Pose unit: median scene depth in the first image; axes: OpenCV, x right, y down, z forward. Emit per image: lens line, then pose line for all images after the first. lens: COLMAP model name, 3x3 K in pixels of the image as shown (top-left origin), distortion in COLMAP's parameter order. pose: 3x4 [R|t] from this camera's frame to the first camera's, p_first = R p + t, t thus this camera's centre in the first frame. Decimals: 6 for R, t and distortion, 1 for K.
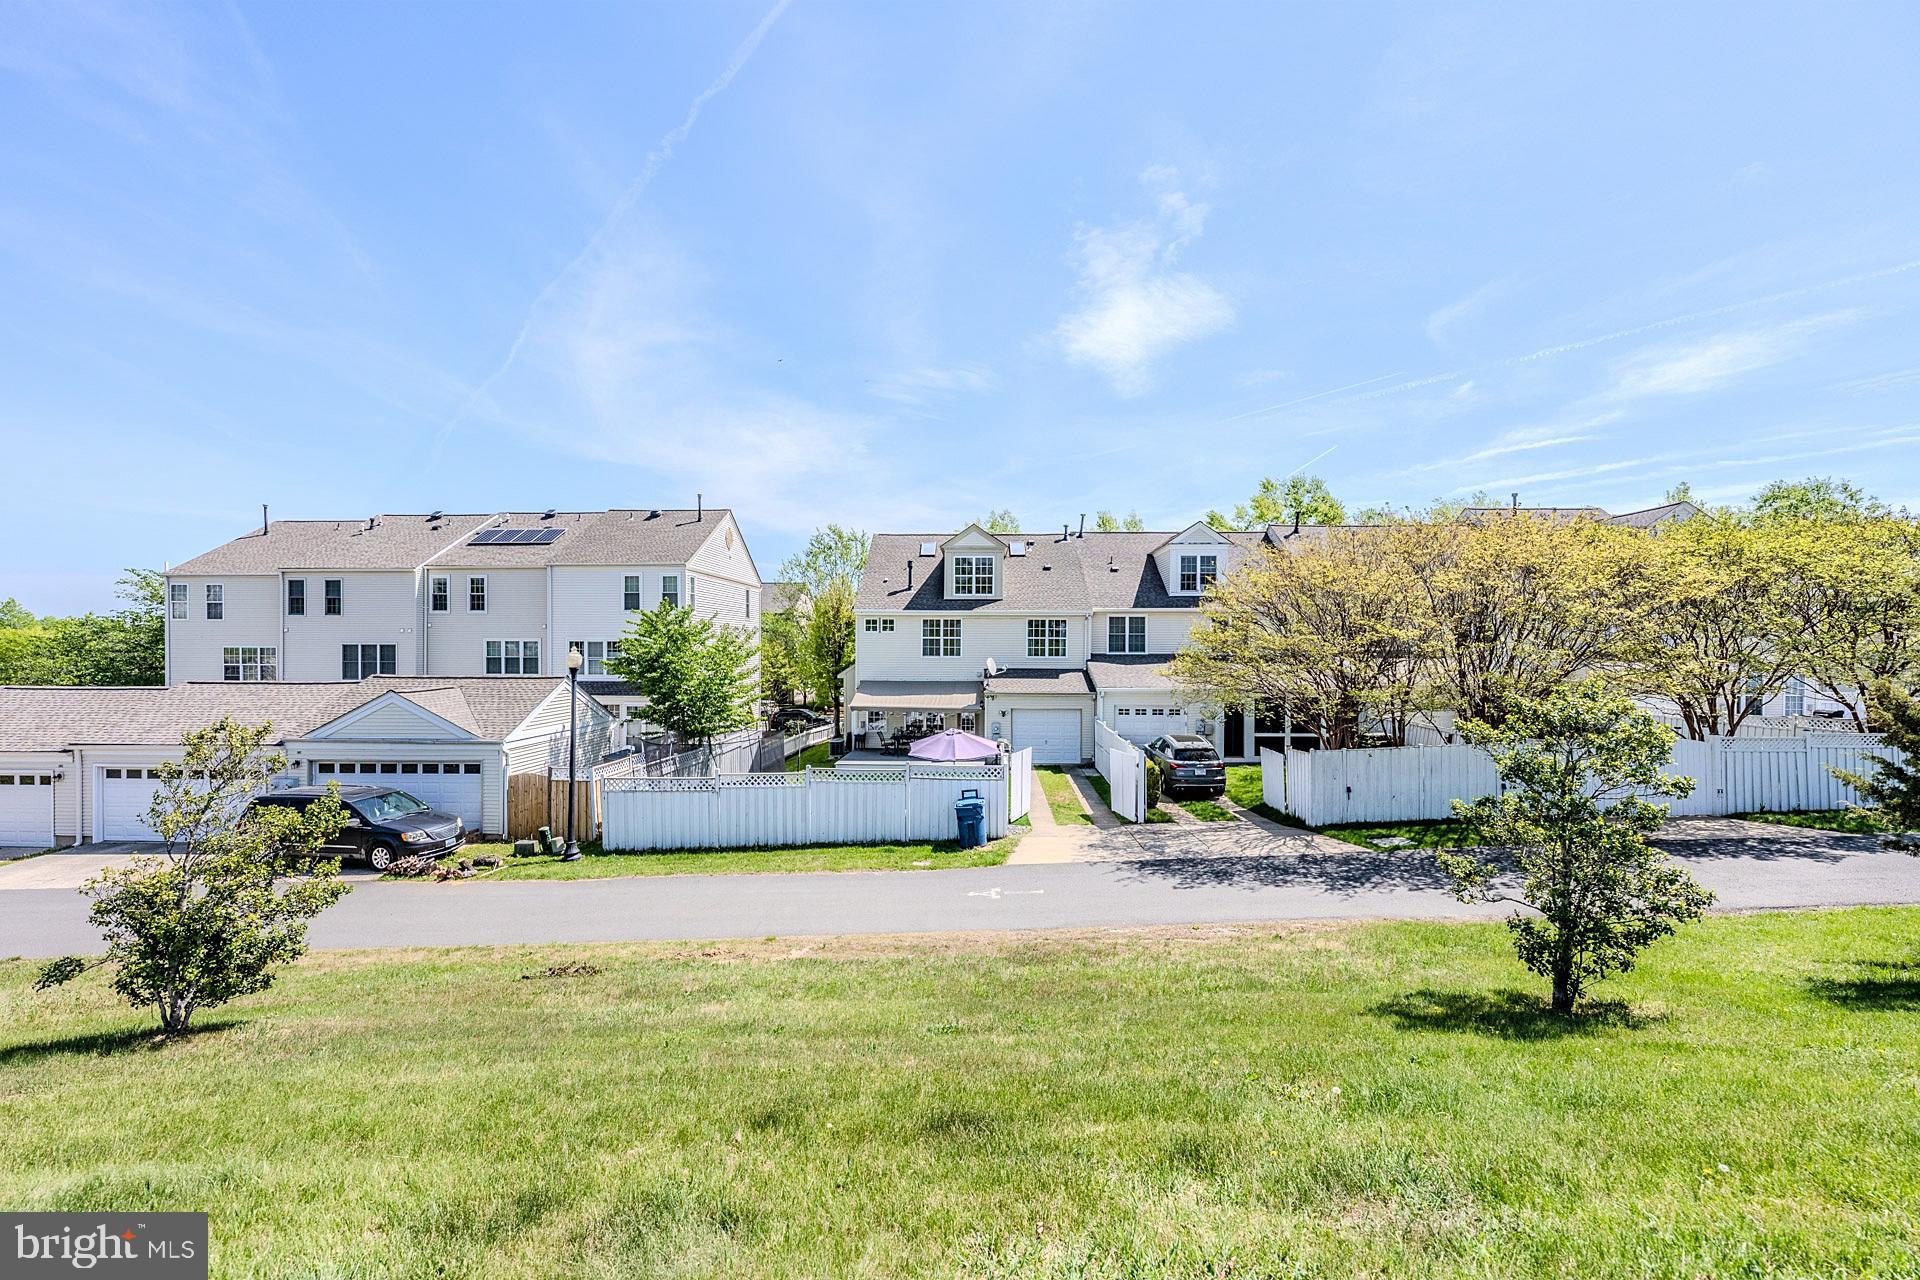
lens RADIAL K [[758.4, 0, 963.1], [0, 758.4, 639.8], [0, 0, 1]] dist [-0.000360, -0.000313]
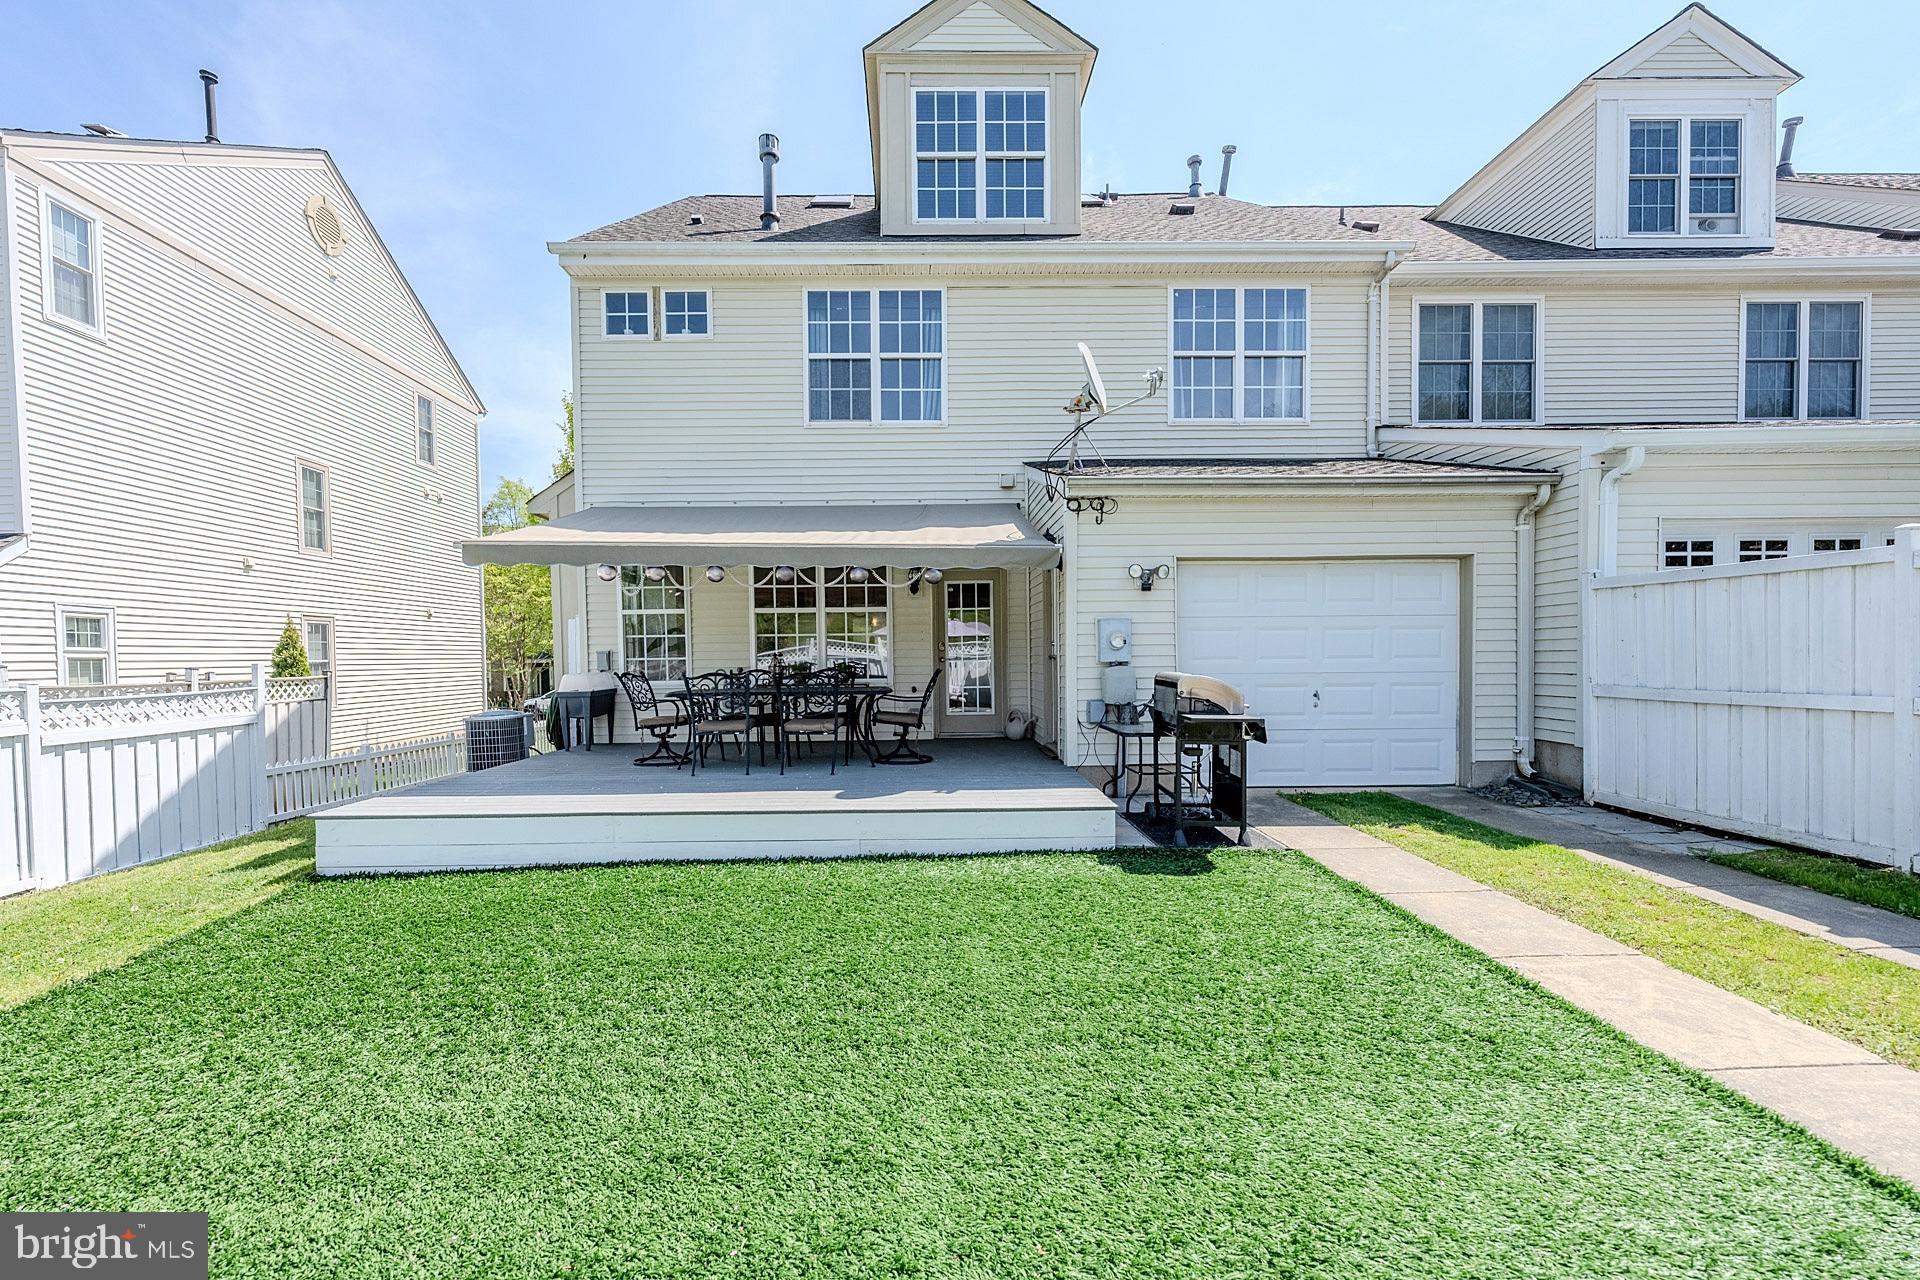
lens RADIAL K [[783.7, 0, 924.1], [0, 783.7, 671.6], [0, 0, 1]] dist [-0.000627, -0.000134]
pose [[0.999191, -0.013733, 0.037790, -0.022445], [0.012728, 0.999562, 0.026709, 0.109117], [-0.038140, -0.026207, 0.998929, 0.700459]]
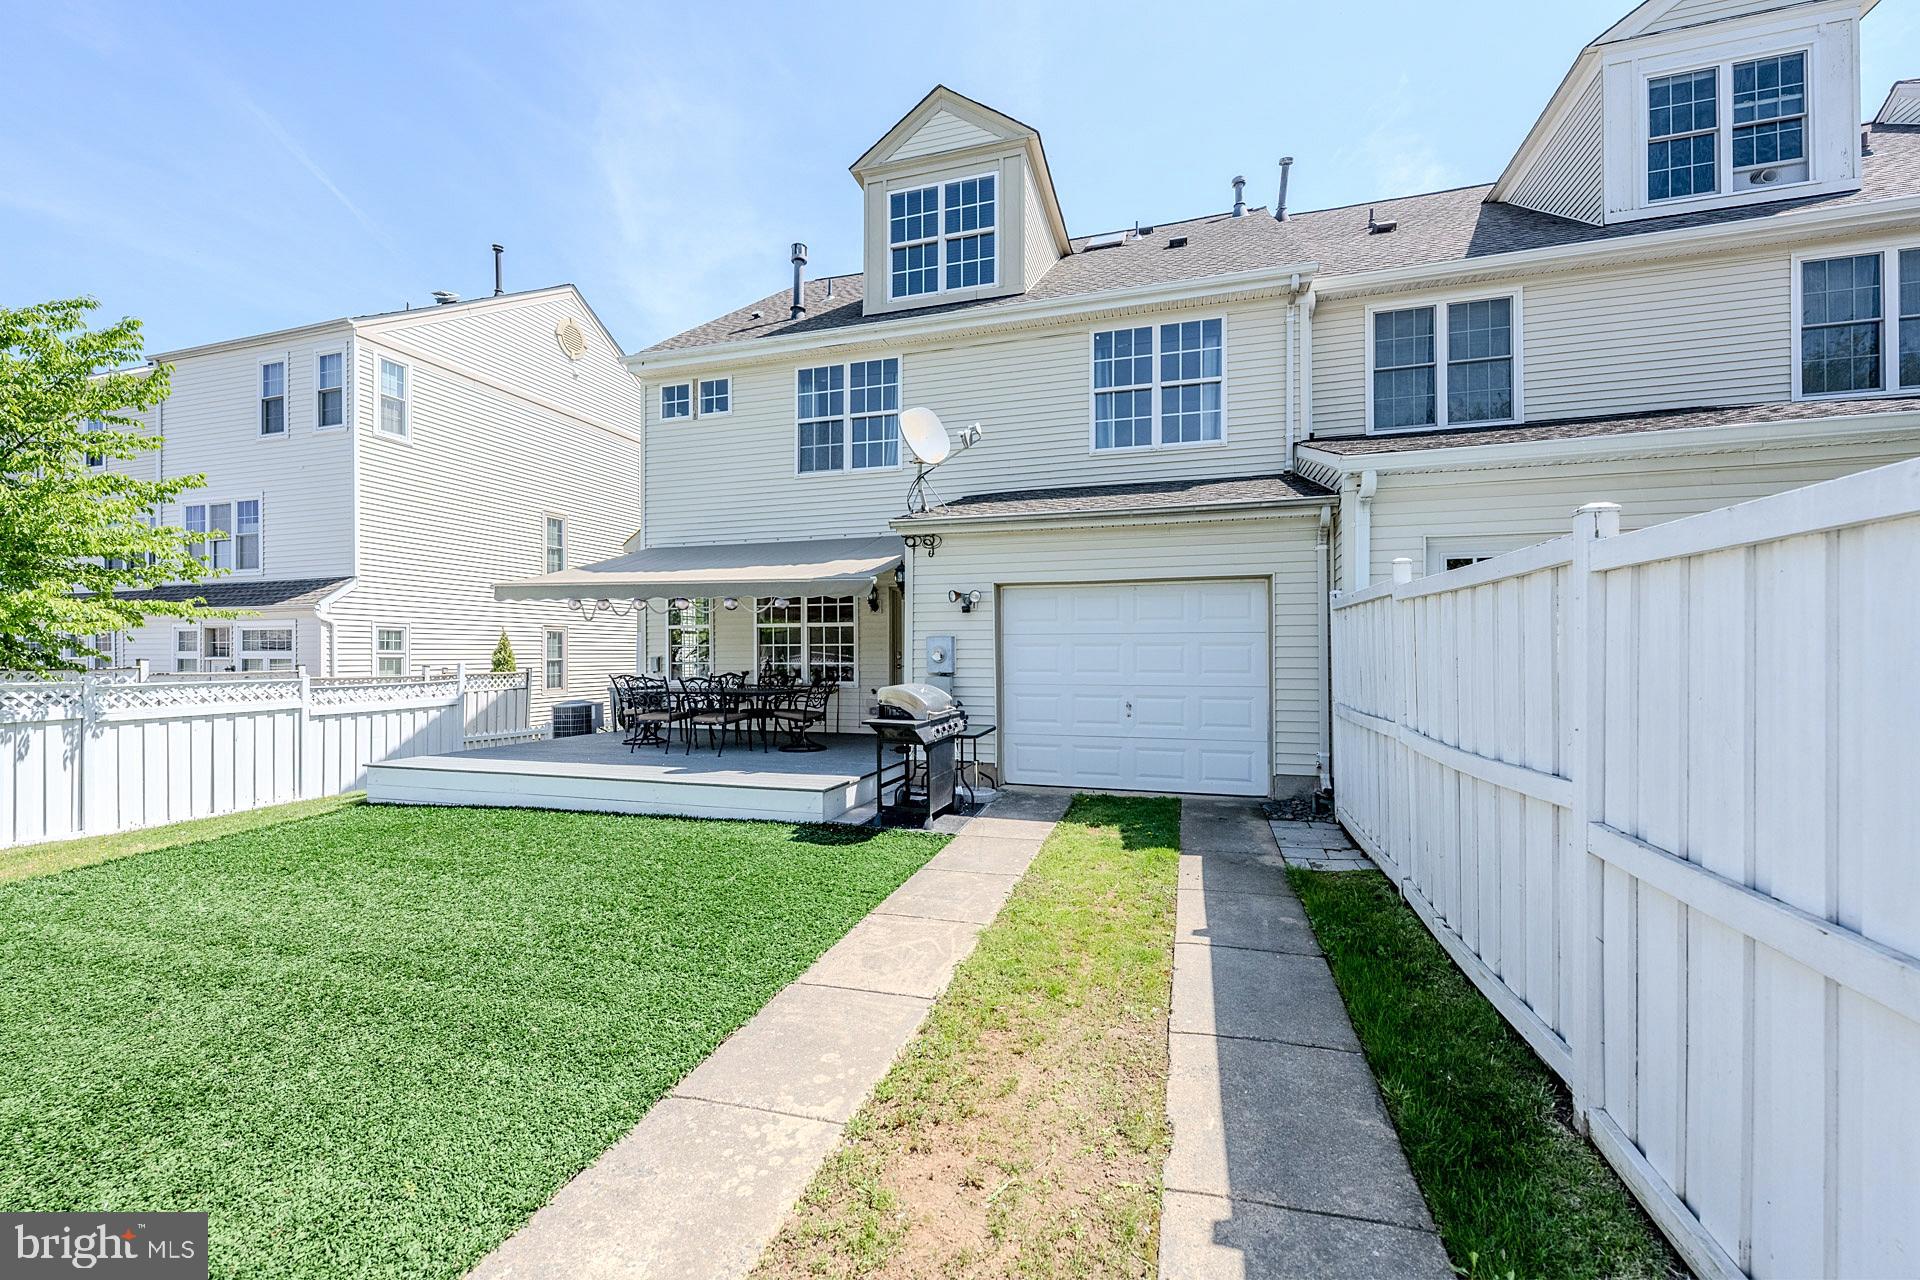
lens RADIAL K [[758.4, 0, 962.8], [0, 758.4, 644.7], [0, 0, 1]] dist [-0.000360, -0.000313]
pose [[0.964871, -0.008475, -0.262589, 0.114138], [0.006961, 0.999953, -0.006695, 0.105323], [0.262634, 0.004632, 0.964885, 0.677358]]
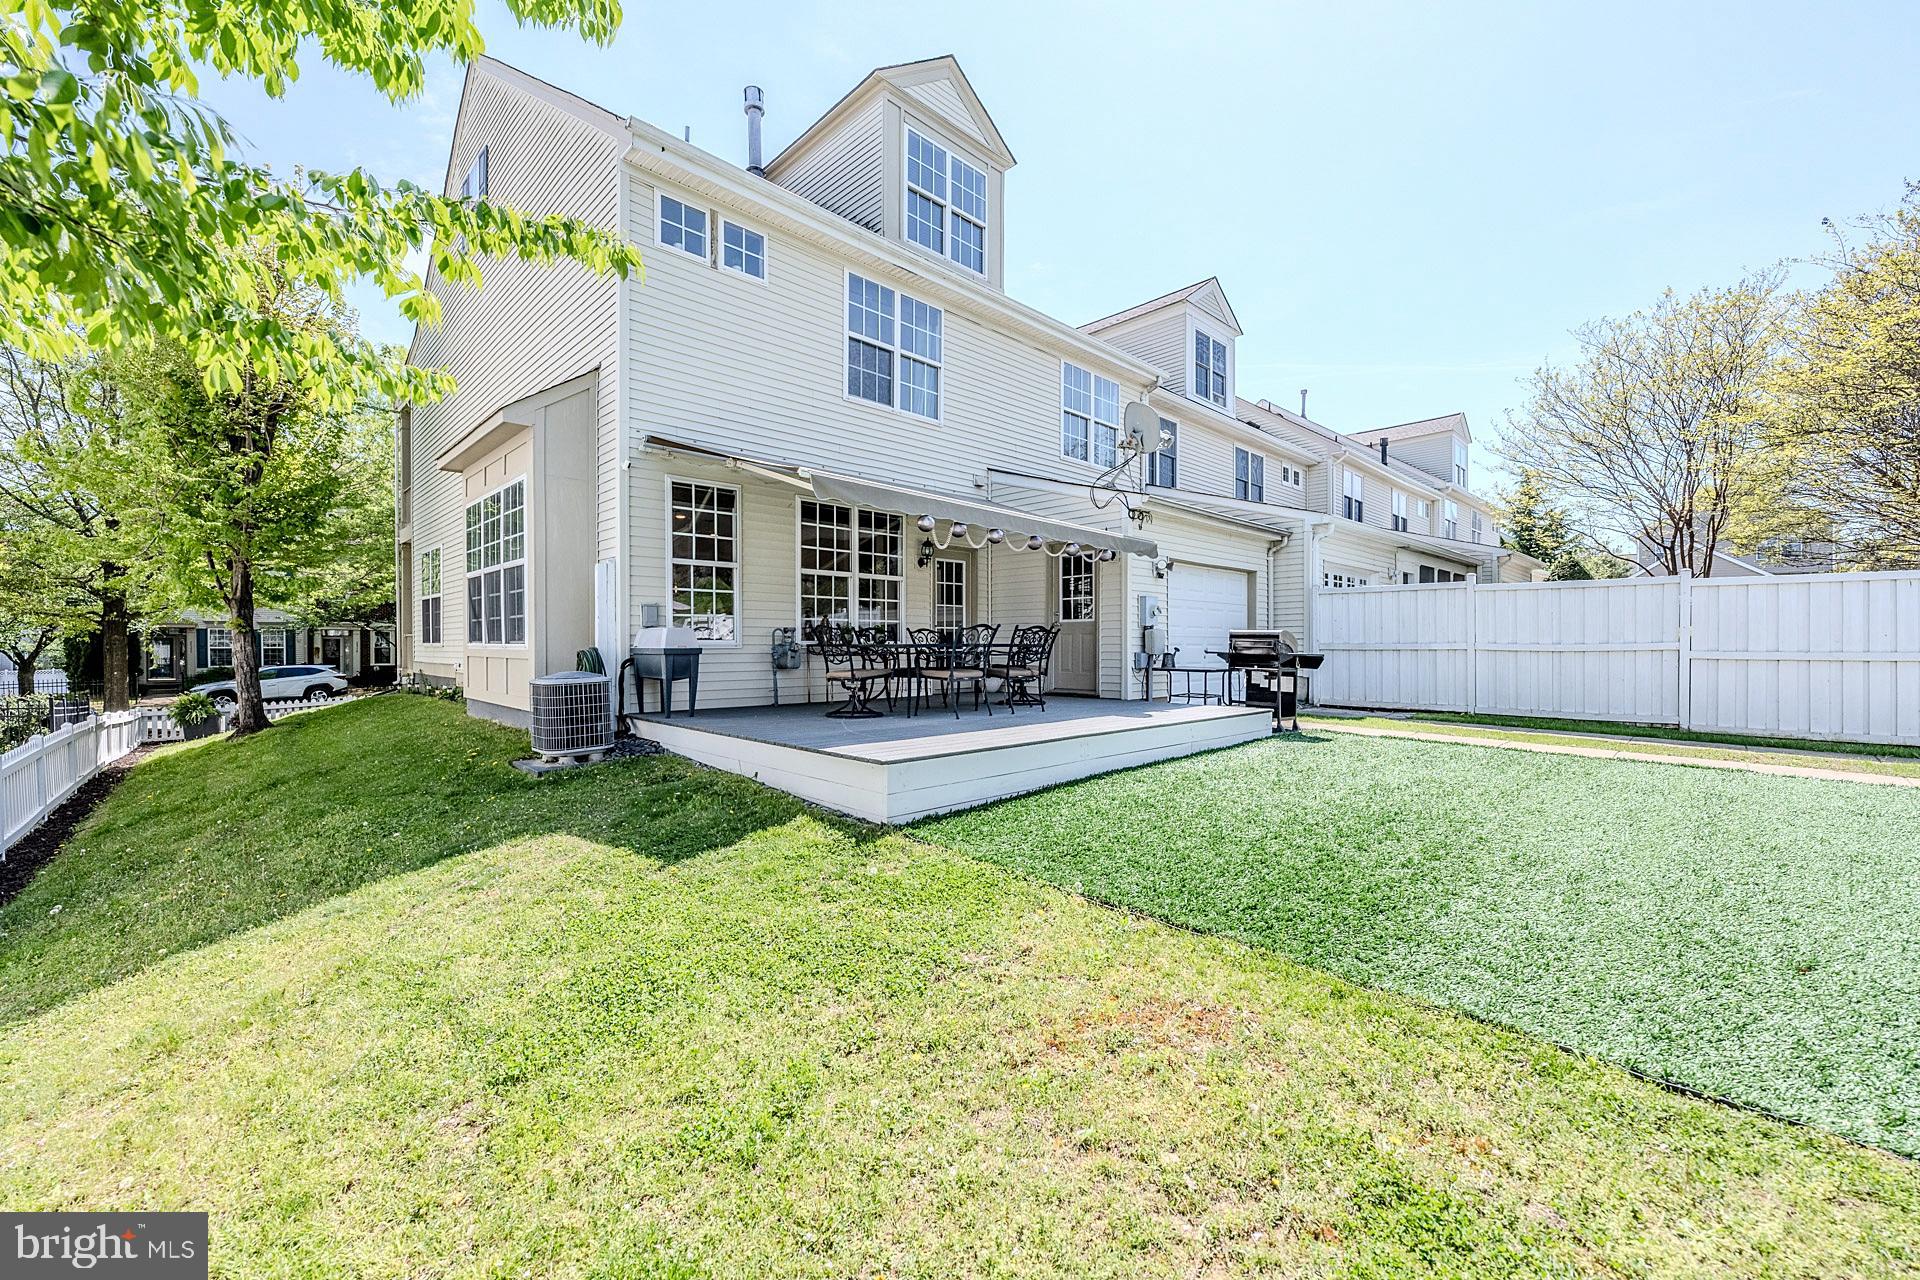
lens RADIAL K [[758.4, 0, 941.1], [0, 758.4, 644.9], [0, 0, 1]] dist [-0.000360, -0.000313]
pose [[0.709209, -0.000029, 0.704998, -0.239285], [-0.004795, 0.999977, 0.004865, 0.119599], [-0.704982, -0.006831, 0.709192, 0.760270]]
